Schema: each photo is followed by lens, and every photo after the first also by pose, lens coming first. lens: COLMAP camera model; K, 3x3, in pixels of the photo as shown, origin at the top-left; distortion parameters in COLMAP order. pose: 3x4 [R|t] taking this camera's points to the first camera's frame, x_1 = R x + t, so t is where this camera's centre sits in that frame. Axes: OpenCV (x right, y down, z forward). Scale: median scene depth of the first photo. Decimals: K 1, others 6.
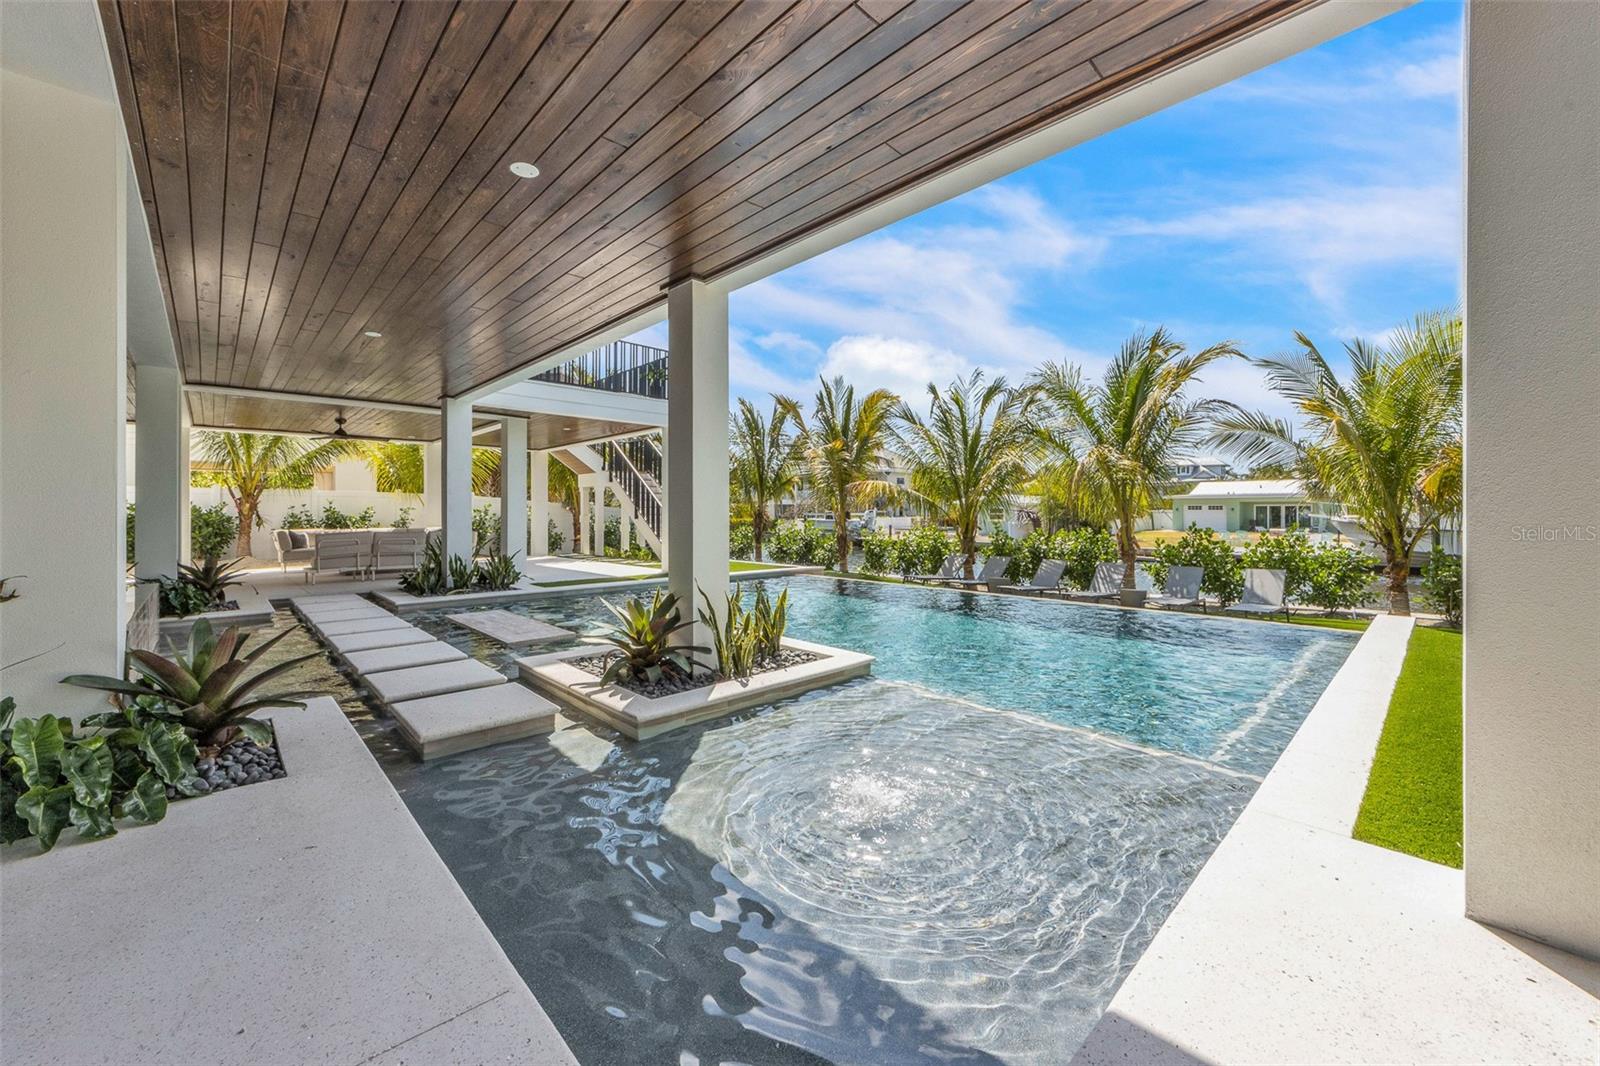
lens RADIAL K [[619.2, 0, 793.0], [0, 619.2, 513.2], [0, 0, 1]] dist [-0.000155, -0.000085]
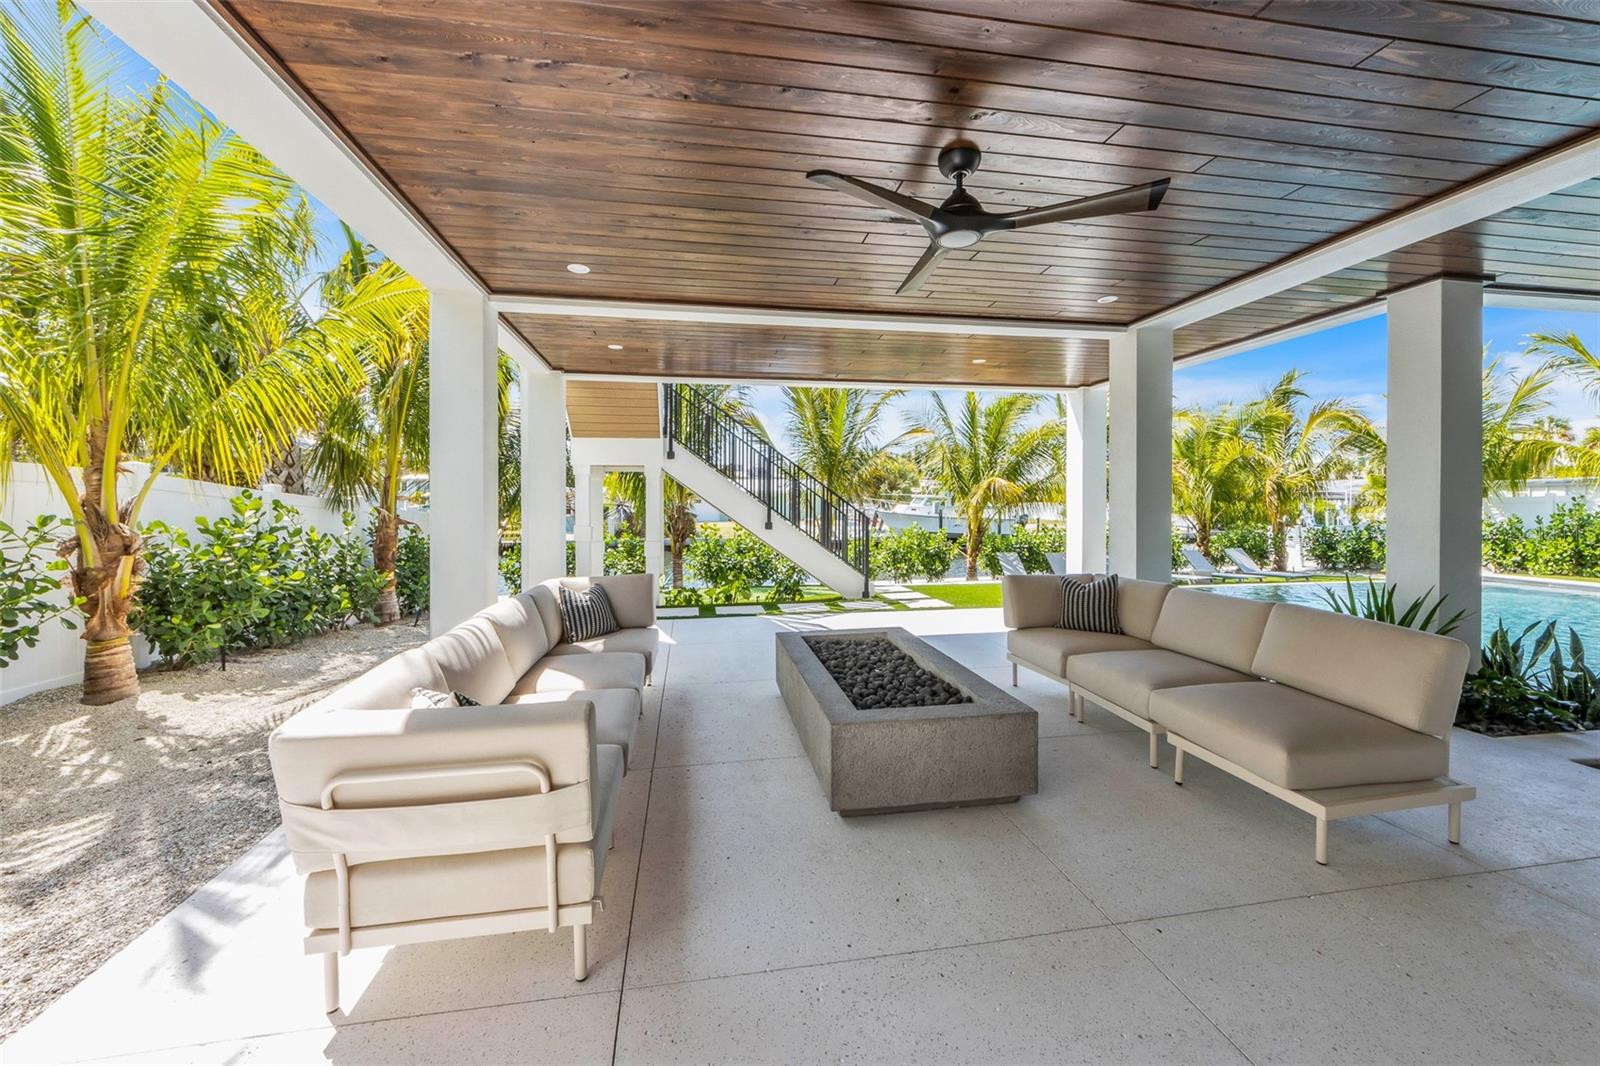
lens RADIAL K [[624.4, 0, 799.7], [0, 624.4, 491.9], [0, 0, 1]] dist [0.000397, 0.000288]
pose [[0.553116, 0.012262, 0.833014, -0.803537], [0.006679, 0.999794, -0.019152, -0.015524], [-0.833078, 0.016157, 0.552920, 0.767220]]
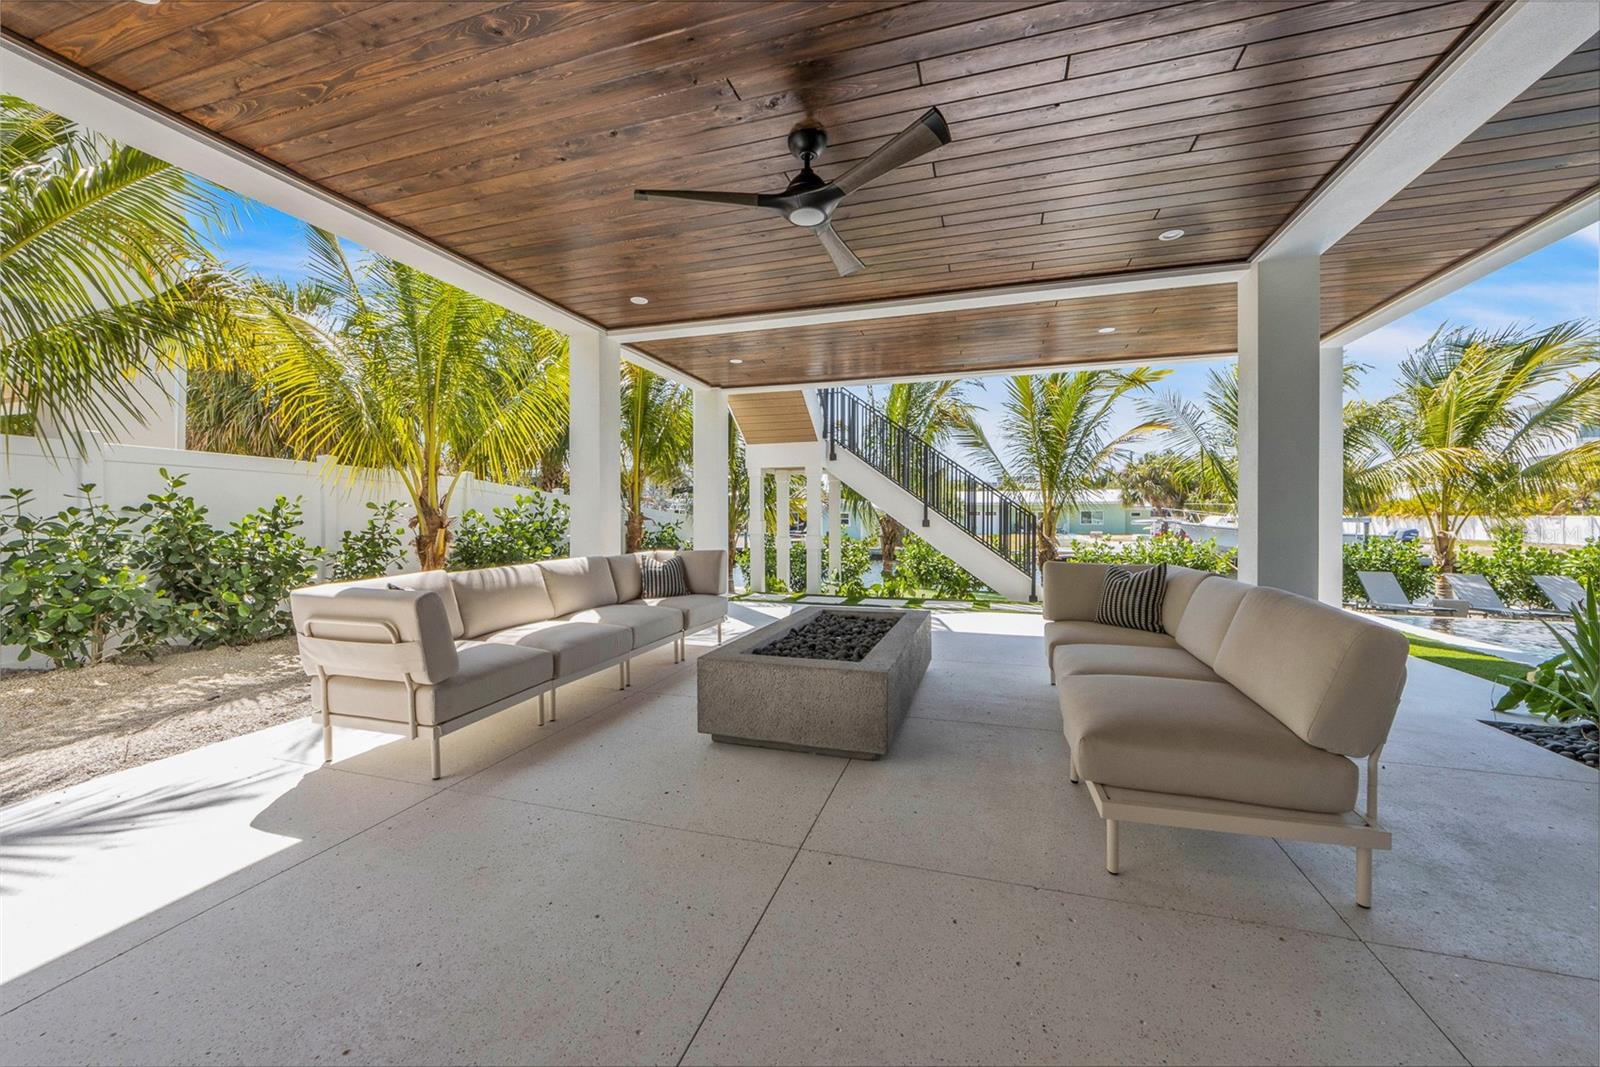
lens RADIAL K [[617.8, 0, 795.2], [0, 617.8, 507.4], [0, 0, 1]] dist [-0.000462, -0.000196]
pose [[0.876468, 0.007695, 0.481398, -0.713758], [0.002298, 0.999794, -0.020167, 0.002971], [-0.481454, 0.018782, 0.876270, 0.654229]]
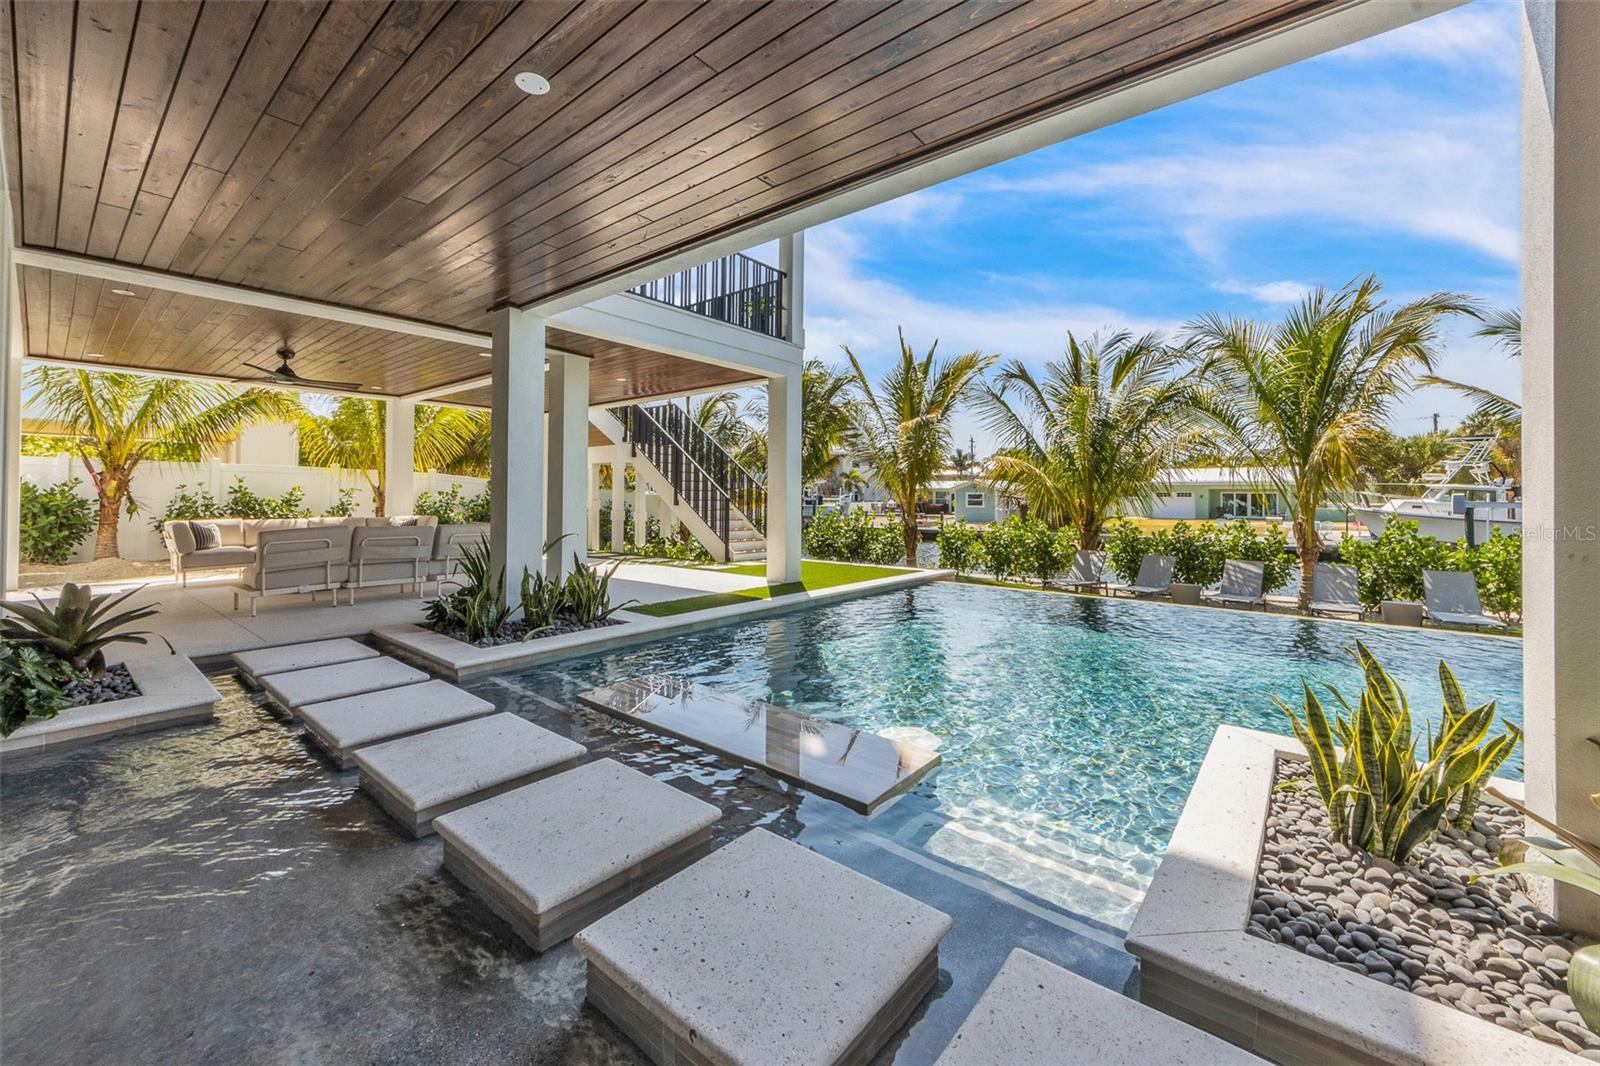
lens RADIAL K [[632.8, 0, 781.2], [0, 632.8, 490.8], [0, 0, 1]] dist [0.001986, 0.000151]
pose [[0.994029, 0.007531, 0.108856, -0.239764], [-0.006406, 0.999922, -0.010687, -0.001511], [-0.108928, 0.009926, 0.994000, 0.238885]]
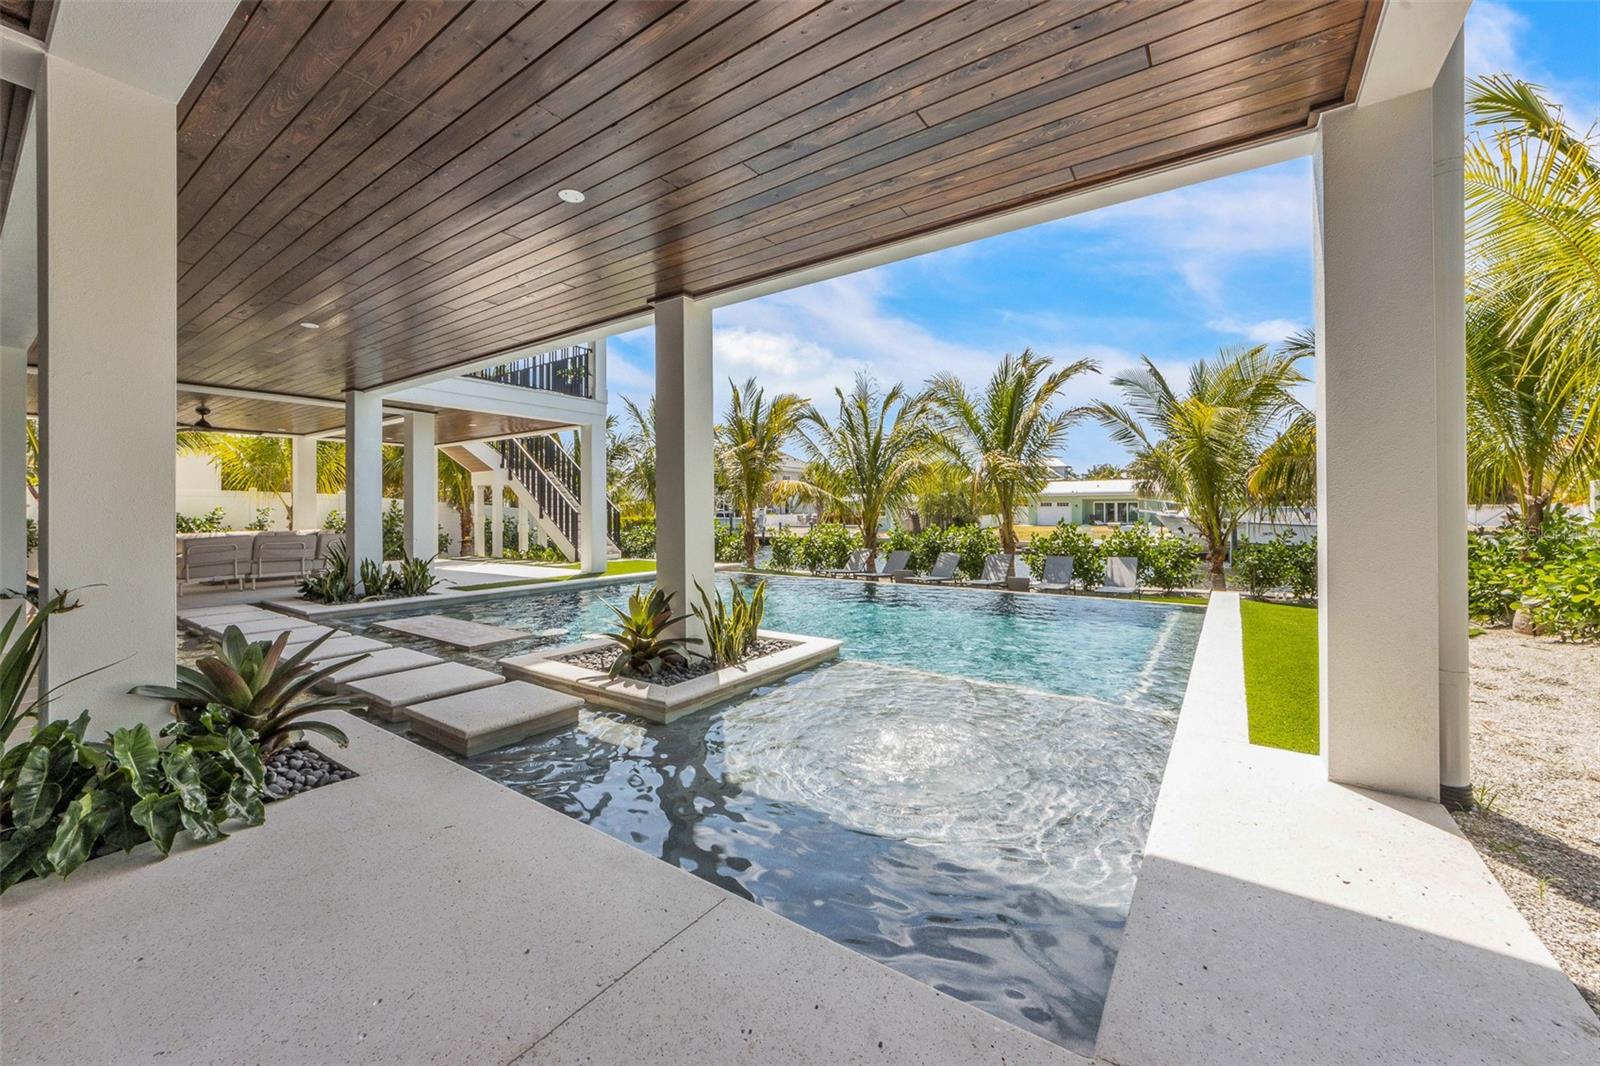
lens RADIAL K [[617.8, 0, 795.2], [0, 617.8, 506.9], [0, 0, 1]] dist [-0.000462, -0.000196]
pose [[0.980719, -0.004073, 0.195381, -0.059927], [0.005307, 0.999969, -0.005793, -0.001625], [-0.195351, 0.006718, 0.980710, -0.027886]]
